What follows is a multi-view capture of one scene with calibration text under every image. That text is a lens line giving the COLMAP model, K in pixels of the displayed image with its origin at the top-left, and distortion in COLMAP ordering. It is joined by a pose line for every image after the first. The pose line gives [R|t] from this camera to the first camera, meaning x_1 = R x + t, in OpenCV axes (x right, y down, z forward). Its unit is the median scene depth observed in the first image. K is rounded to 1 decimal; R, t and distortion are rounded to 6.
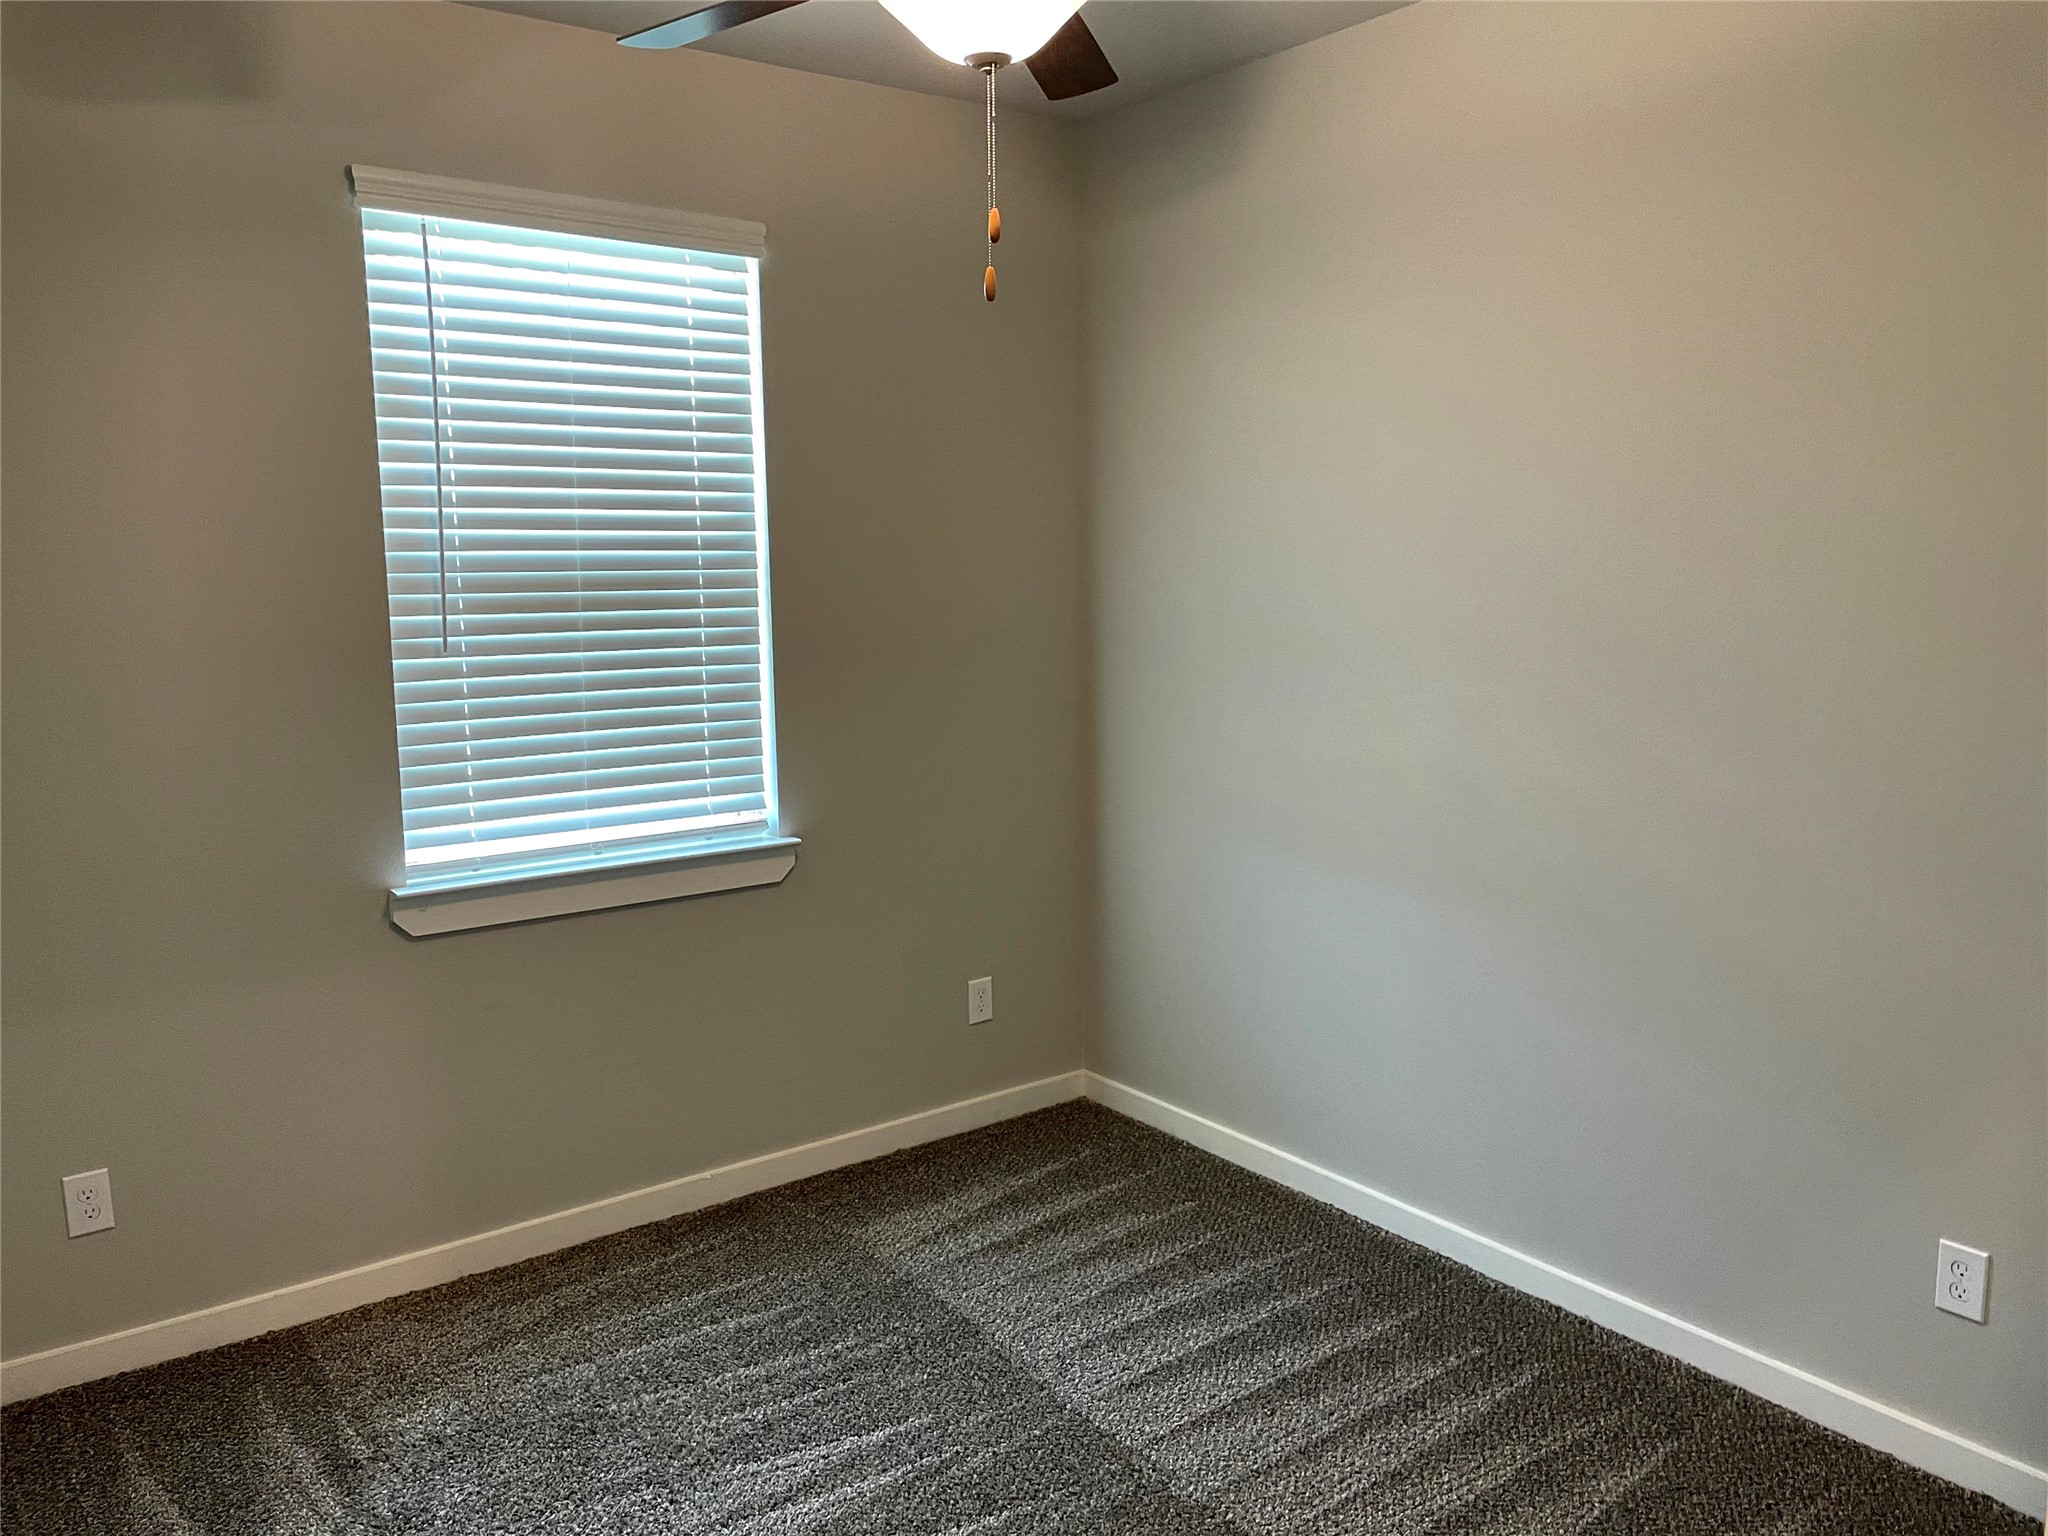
lens RADIAL K [[1542.6, 0, 1024.0], [0, 1542.6, 768.0], [0, 0, 1]] dist [0.082449, -0.121406]
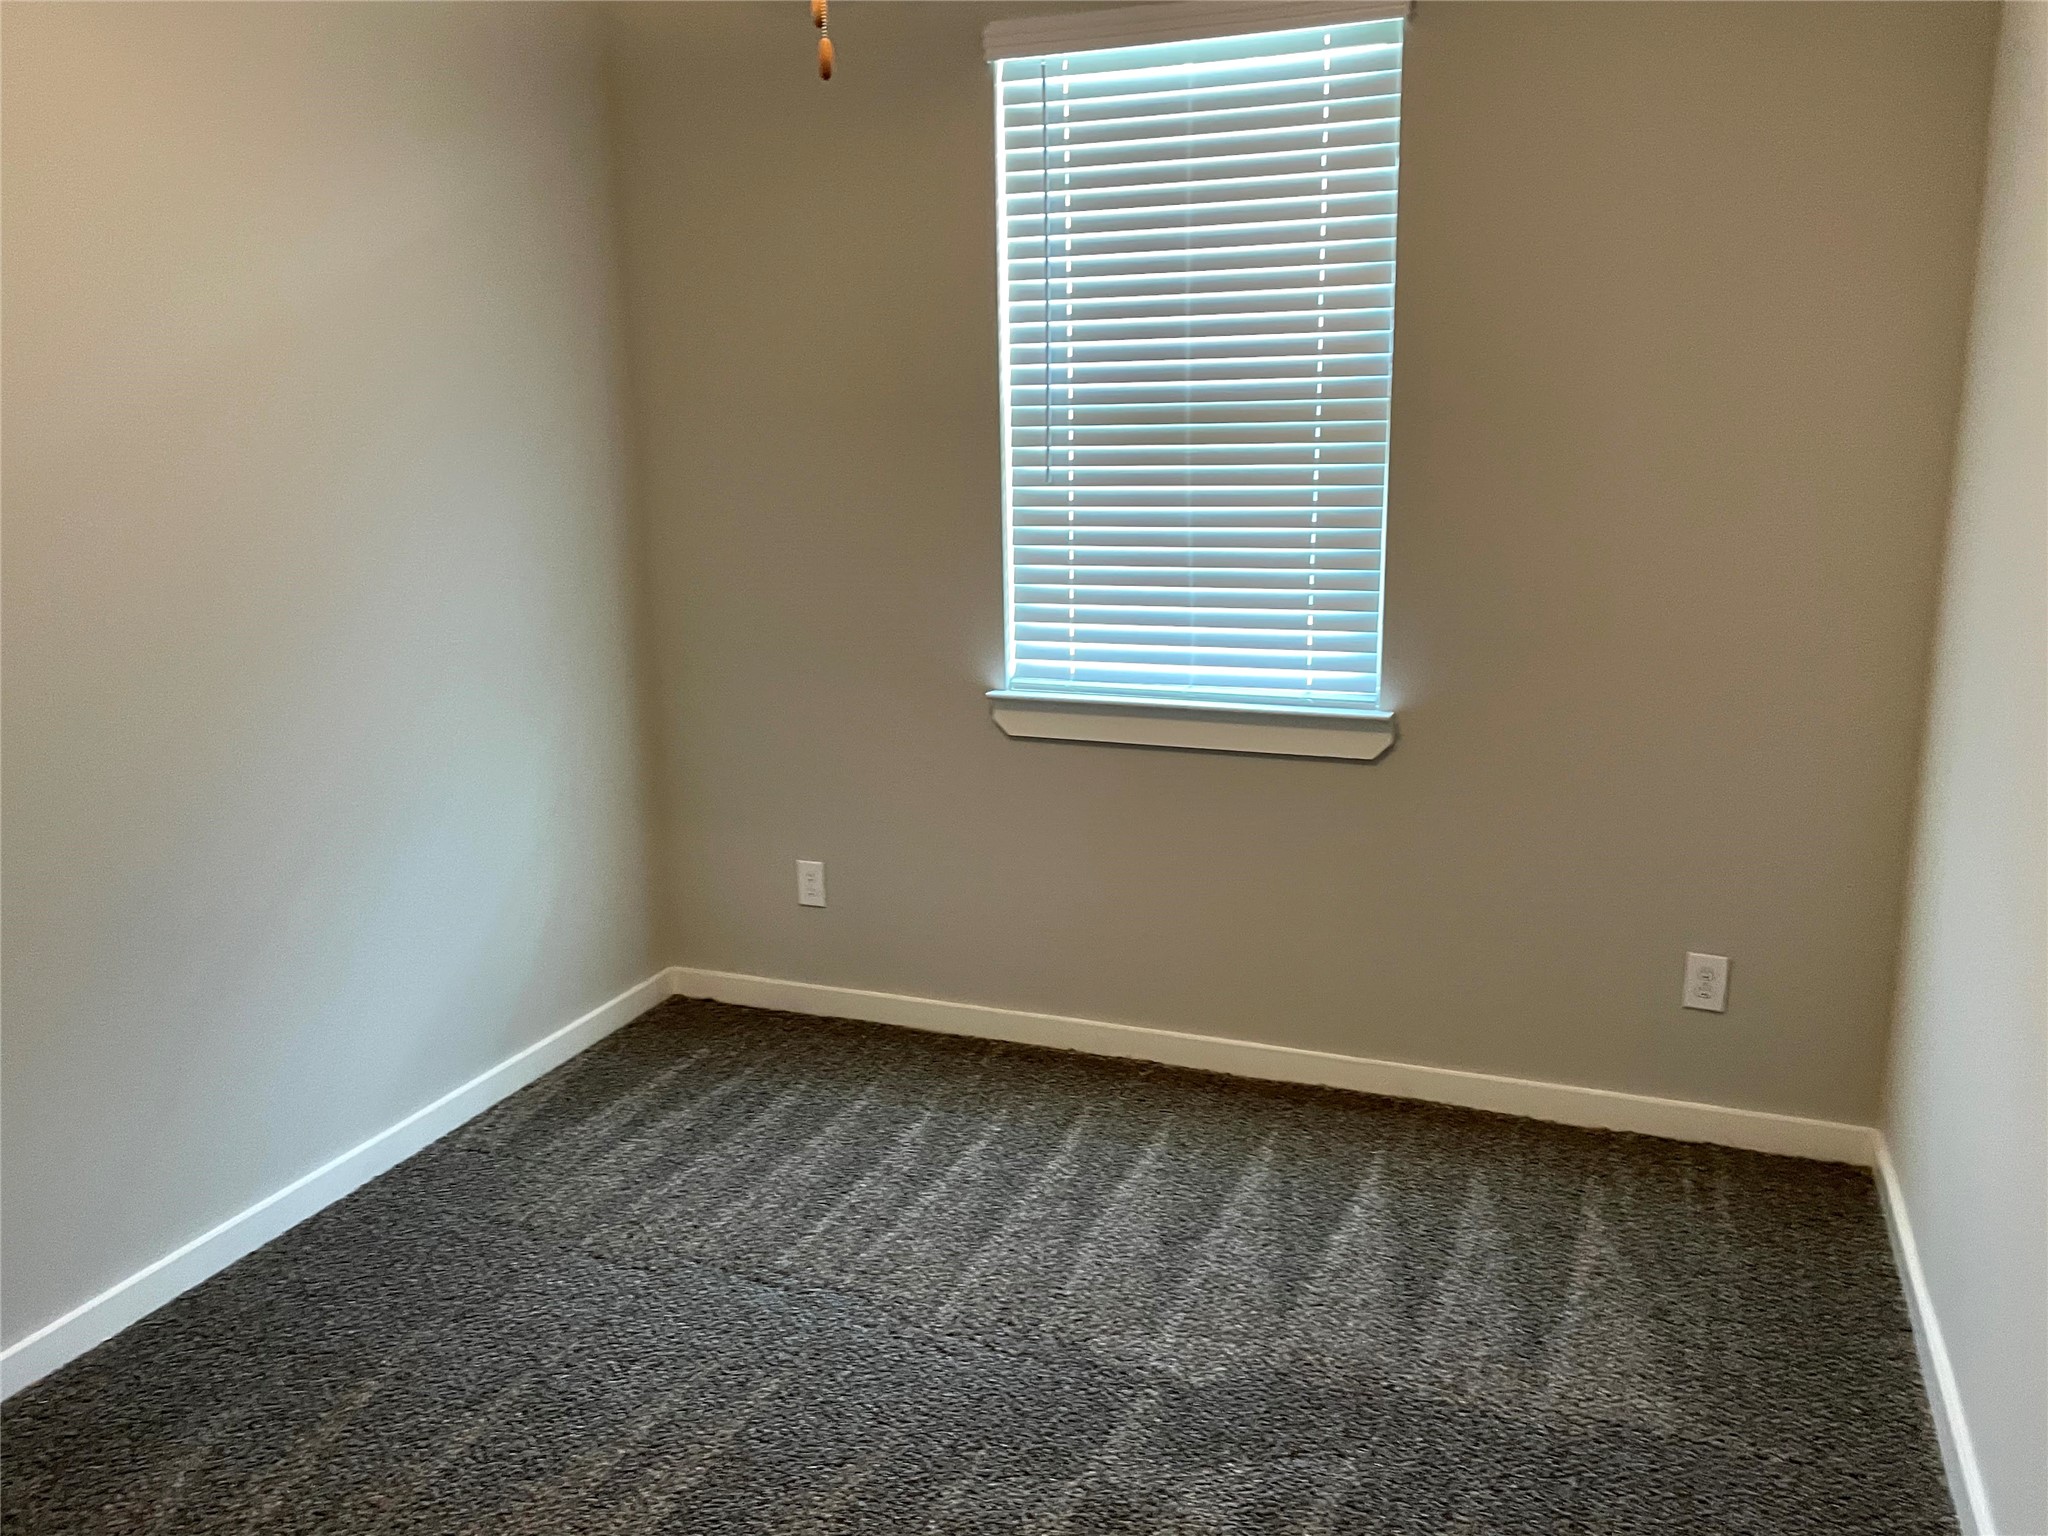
lens RADIAL K [[1558.5, 0, 1027.4], [0, 1558.5, 733.7], [0, 0, 1]] dist [0.086086, -0.121928]
pose [[0.516918, 0.178398, -0.837239, 0.516833], [-0.103048, 0.983899, 0.146025, -0.054167], [0.849810, 0.010792, 0.526979, 0.392134]]
